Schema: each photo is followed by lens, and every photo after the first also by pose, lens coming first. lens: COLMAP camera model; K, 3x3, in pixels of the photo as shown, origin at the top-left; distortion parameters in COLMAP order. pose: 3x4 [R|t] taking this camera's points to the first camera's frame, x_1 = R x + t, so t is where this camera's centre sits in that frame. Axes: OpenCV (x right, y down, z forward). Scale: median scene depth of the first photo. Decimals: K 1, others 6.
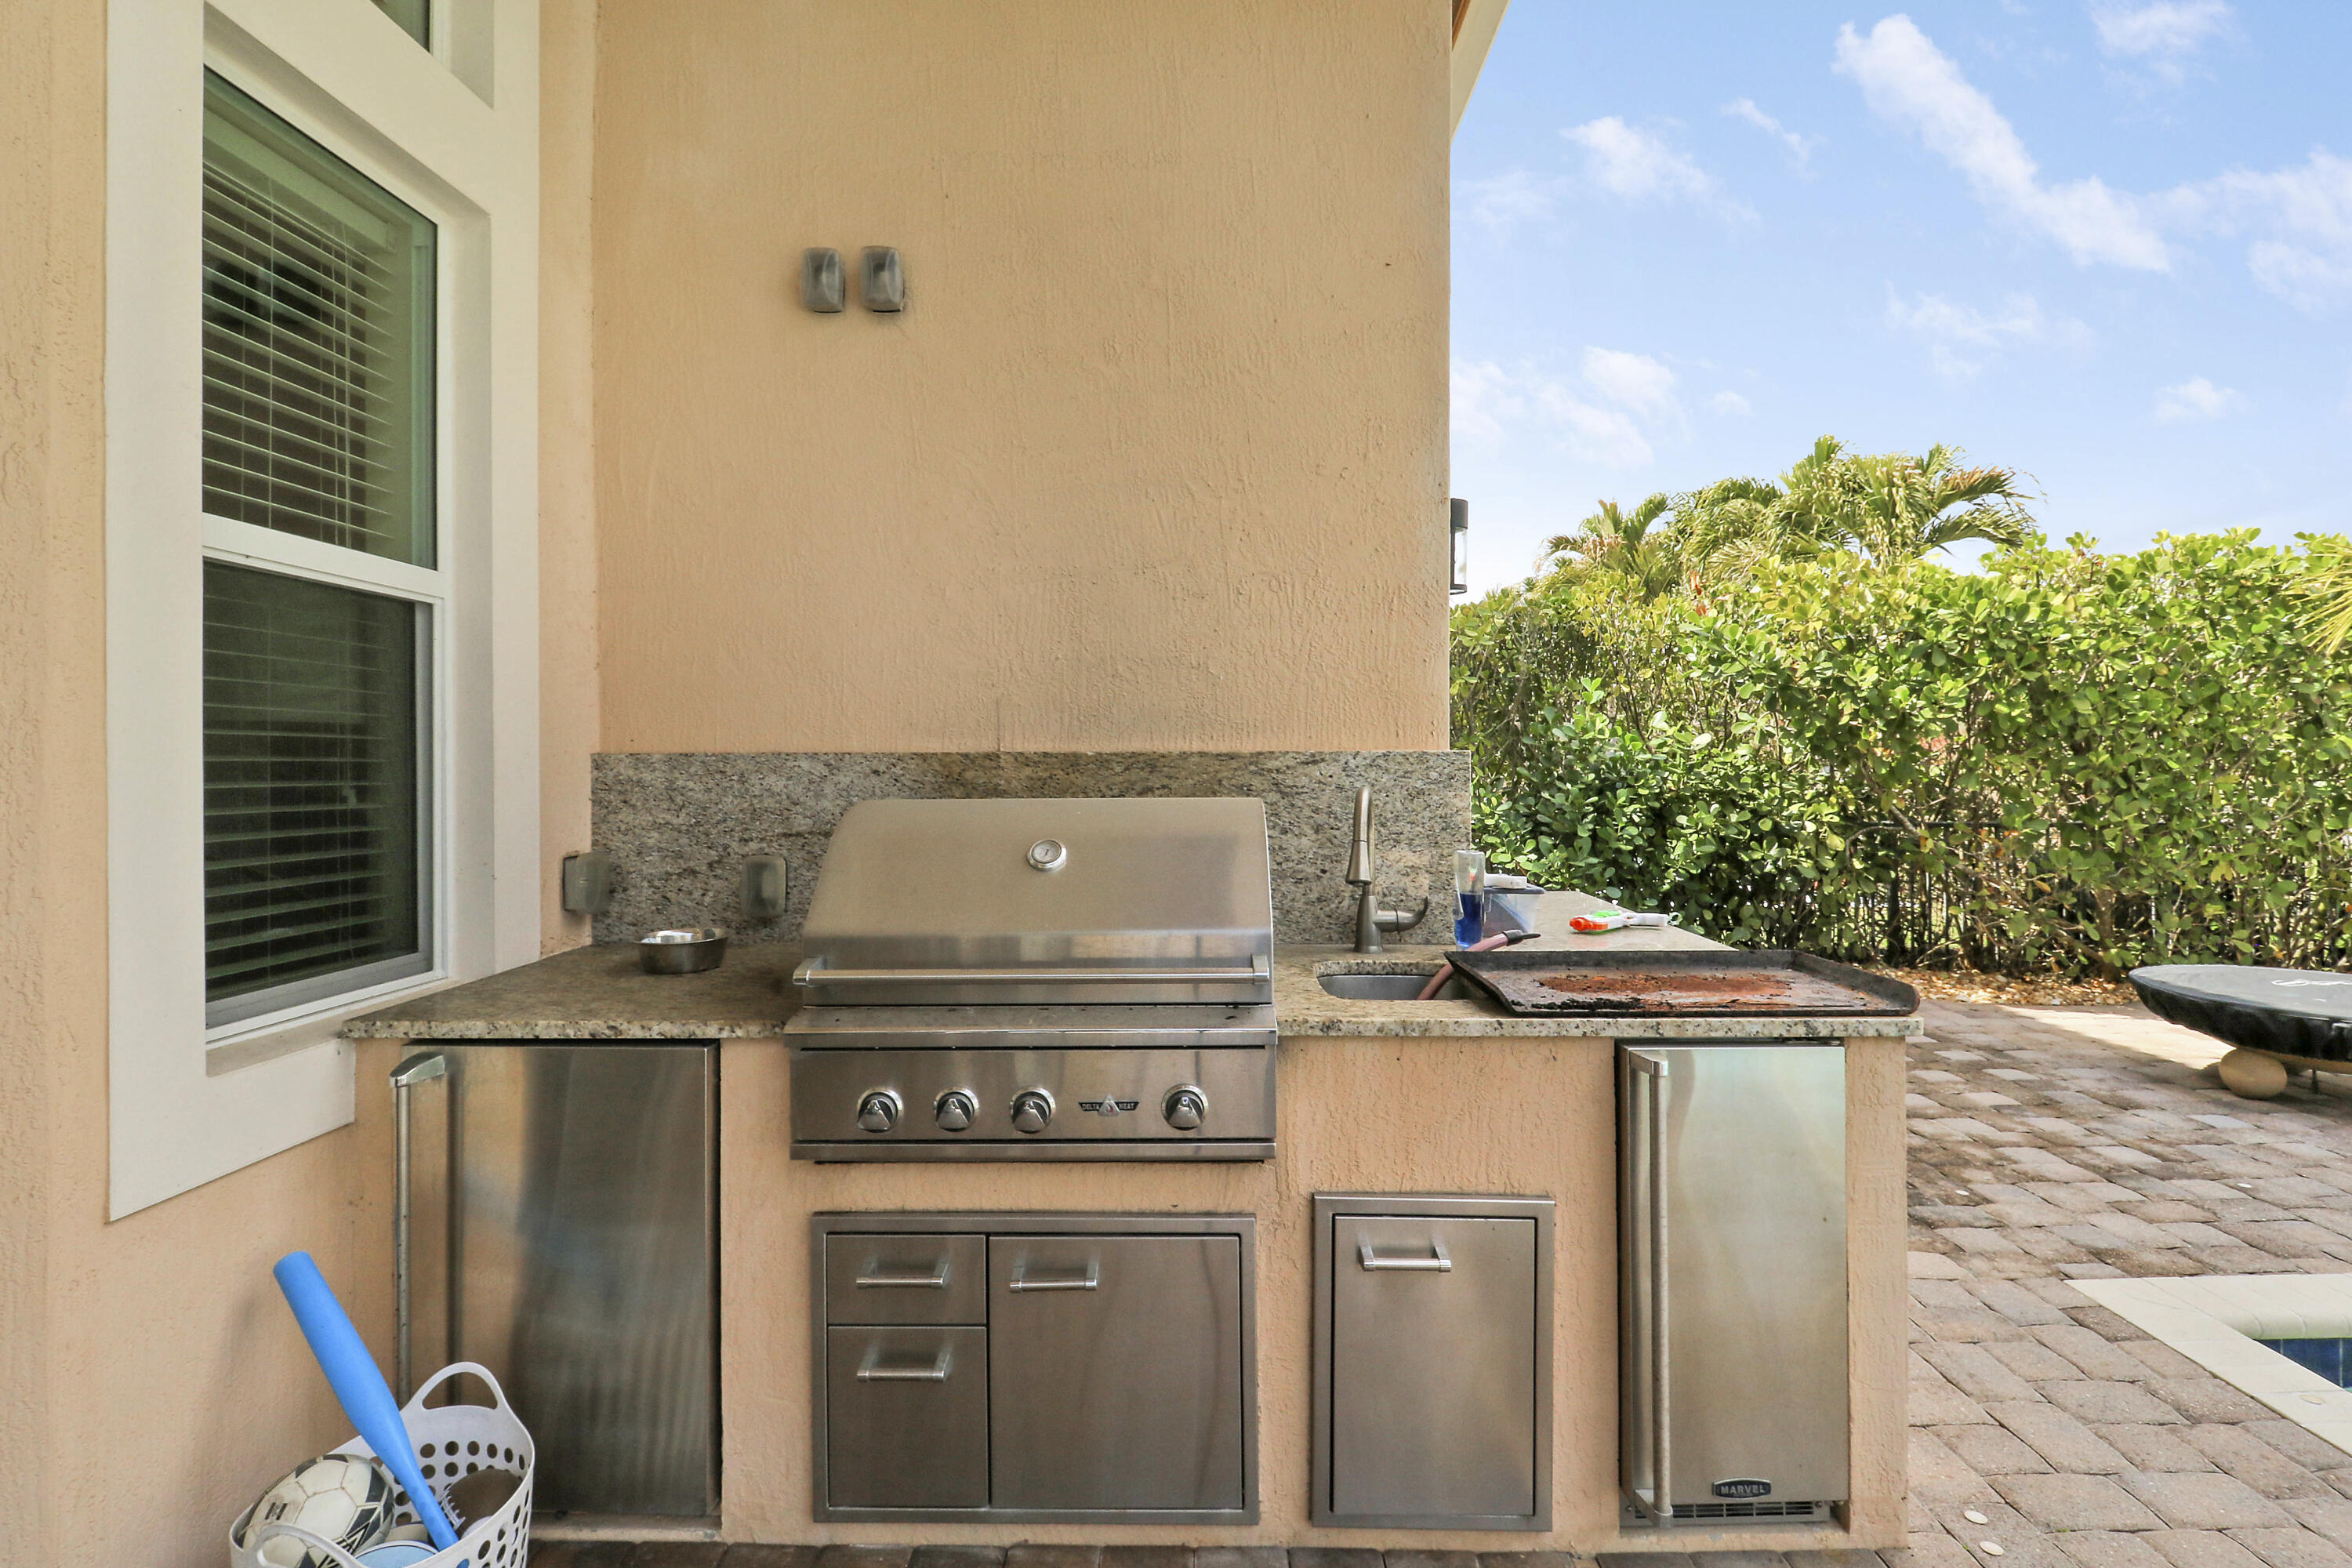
lens RADIAL K [[1111.8, 0, 1187.2], [0, 1111.8, 778.2], [0, 0, 1]] dist [-0.002441, -0.000164]
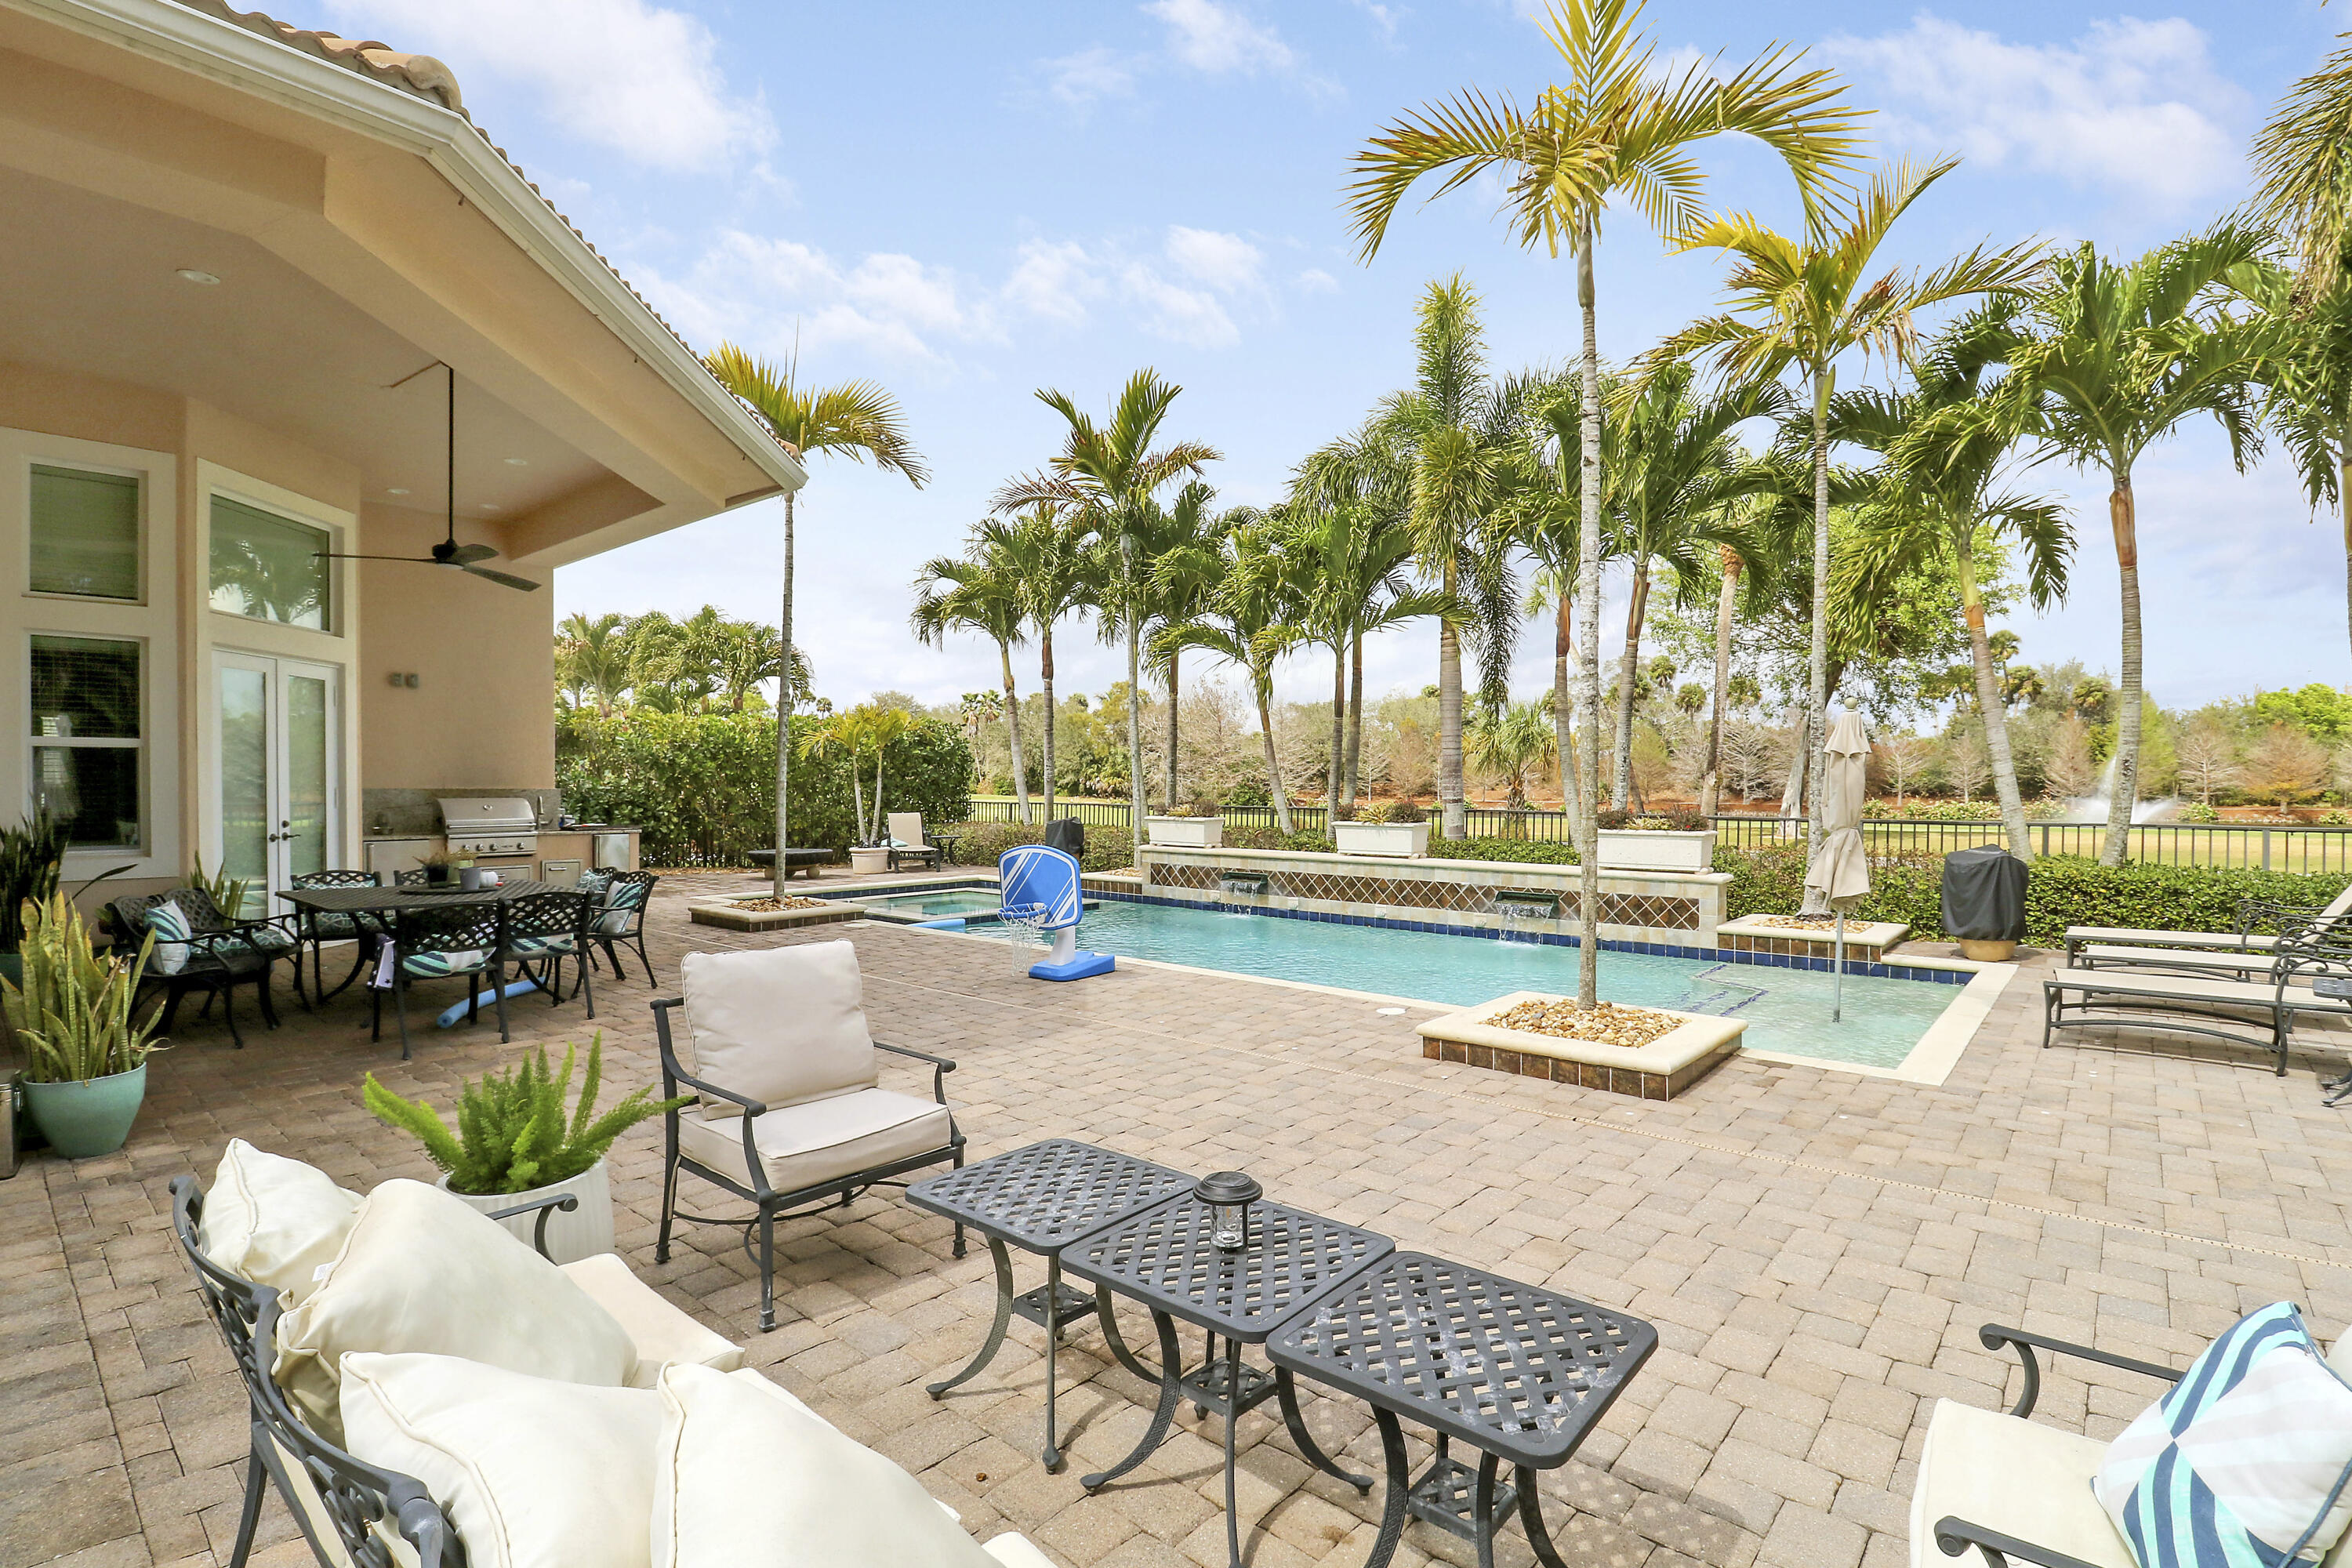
lens RADIAL K [[1111.8, 0, 1183.5], [0, 1111.8, 796.9], [0, 0, 1]] dist [-0.002441, -0.000164]
pose [[0.649191, -0.004728, 0.760611, -0.650162], [0.009283, 0.999955, -0.001707, 0.017392], [-0.760569, 0.008169, 0.649206, -1.644555]]
